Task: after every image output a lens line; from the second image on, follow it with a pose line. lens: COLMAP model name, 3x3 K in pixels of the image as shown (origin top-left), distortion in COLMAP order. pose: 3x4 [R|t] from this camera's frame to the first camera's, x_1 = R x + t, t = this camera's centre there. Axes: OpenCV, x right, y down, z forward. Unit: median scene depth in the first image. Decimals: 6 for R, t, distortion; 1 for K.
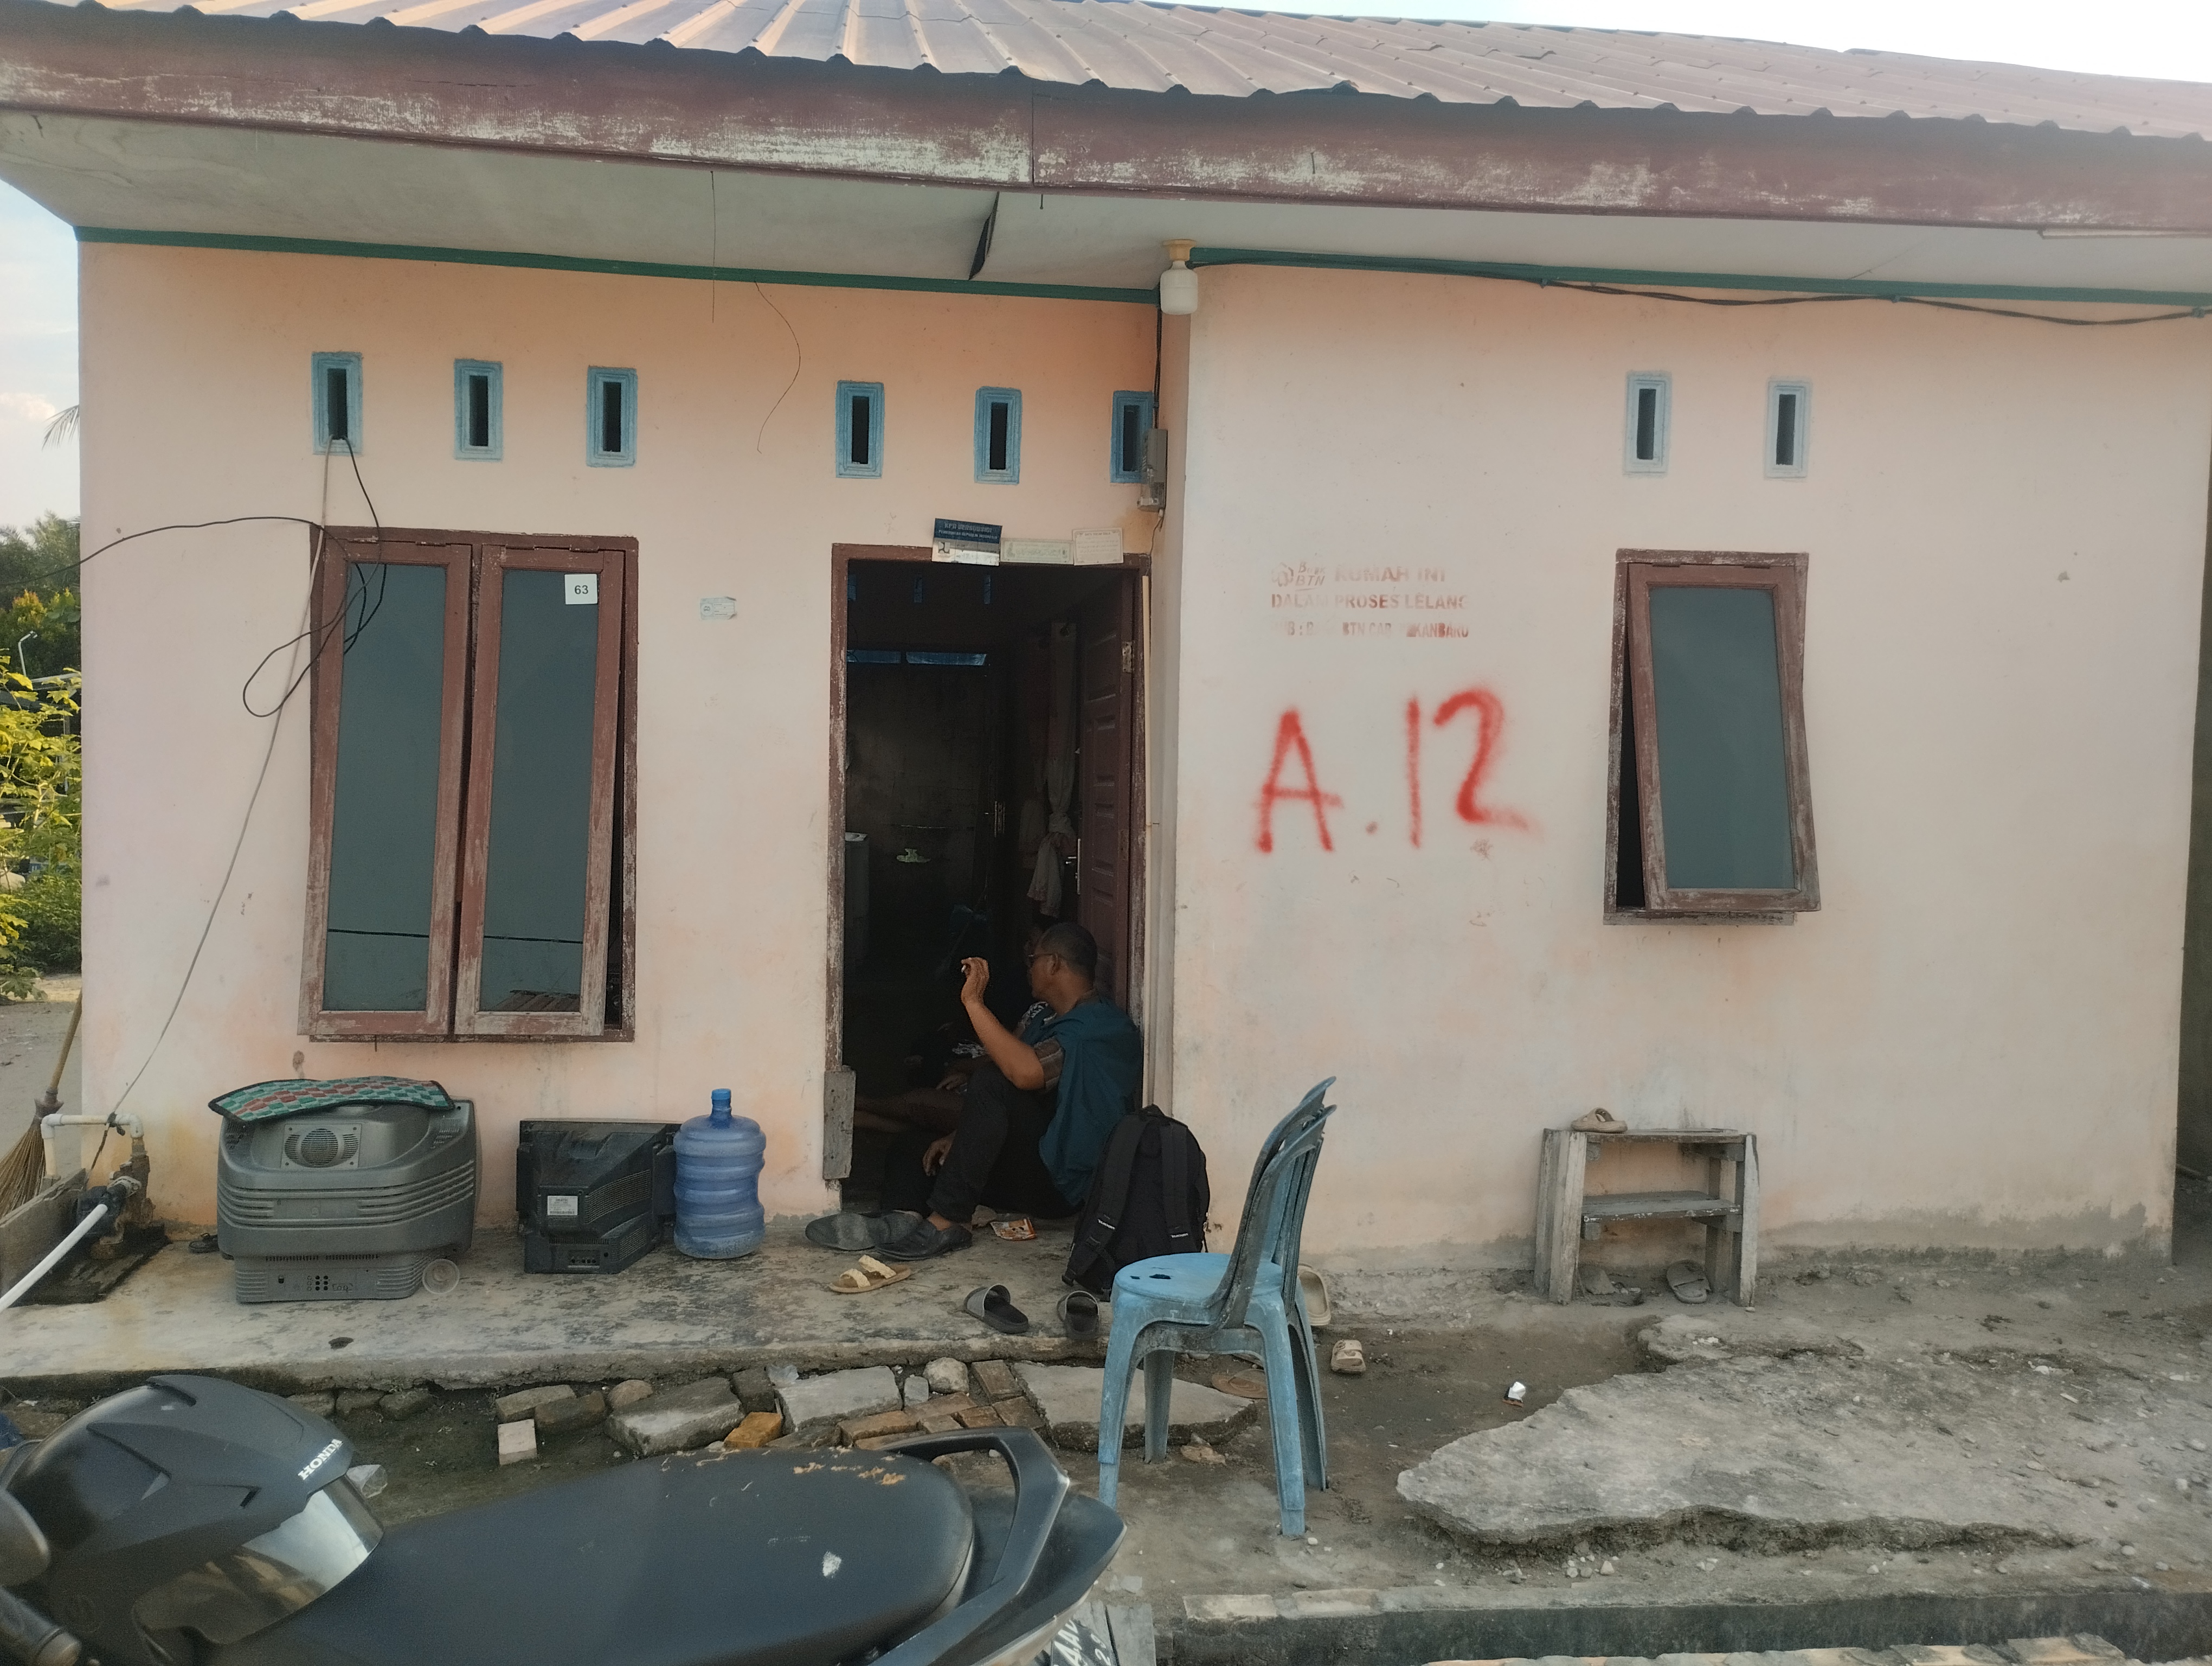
lens RADIAL K [[1859.4, 0, 1105.0], [0, 1859.4, 829.1], [0, 0, 1]] dist [0.021125, 0.001252]
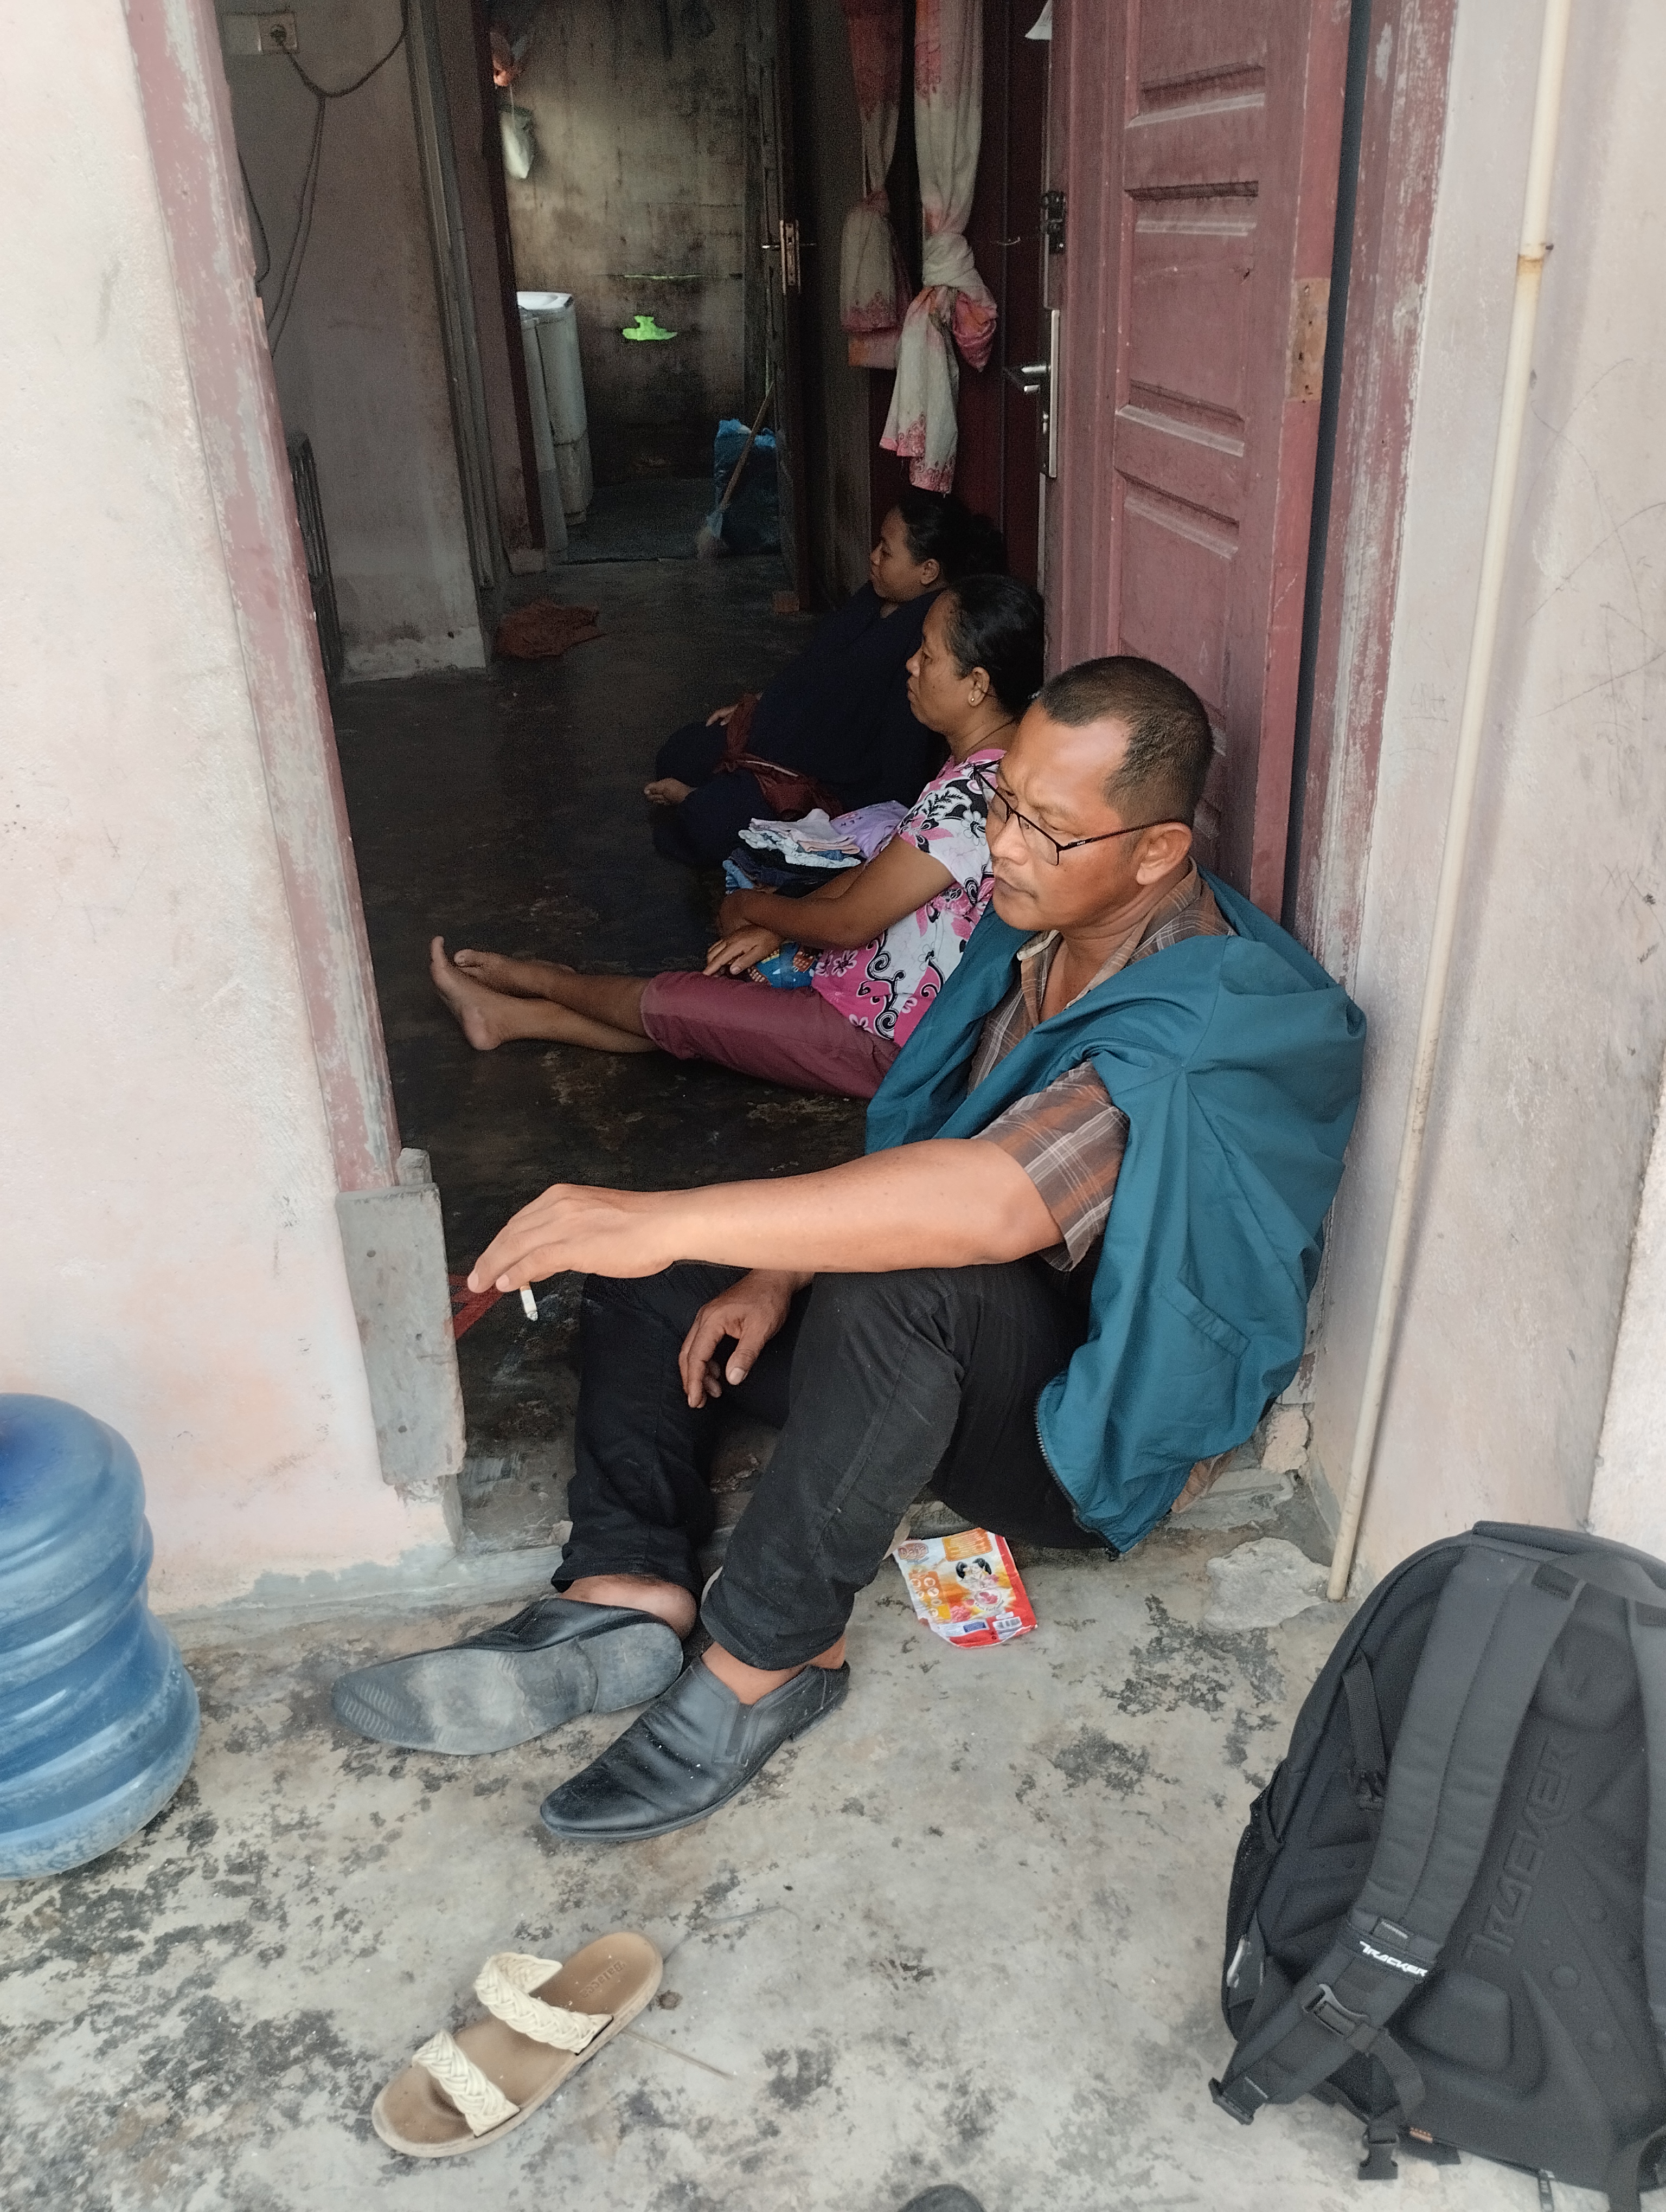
lens RADIAL K [[1859.4, 0, 846.6], [0, 1859.4, 1101.8], [0, 0, 1]] dist [0.021125, 0.001252]
pose [[0.998634, -0.038188, -0.035676, -0.053981], [0.049468, 0.910899, 0.409653, -0.005543], [0.016853, -0.410858, 0.911544, 0.715412]]
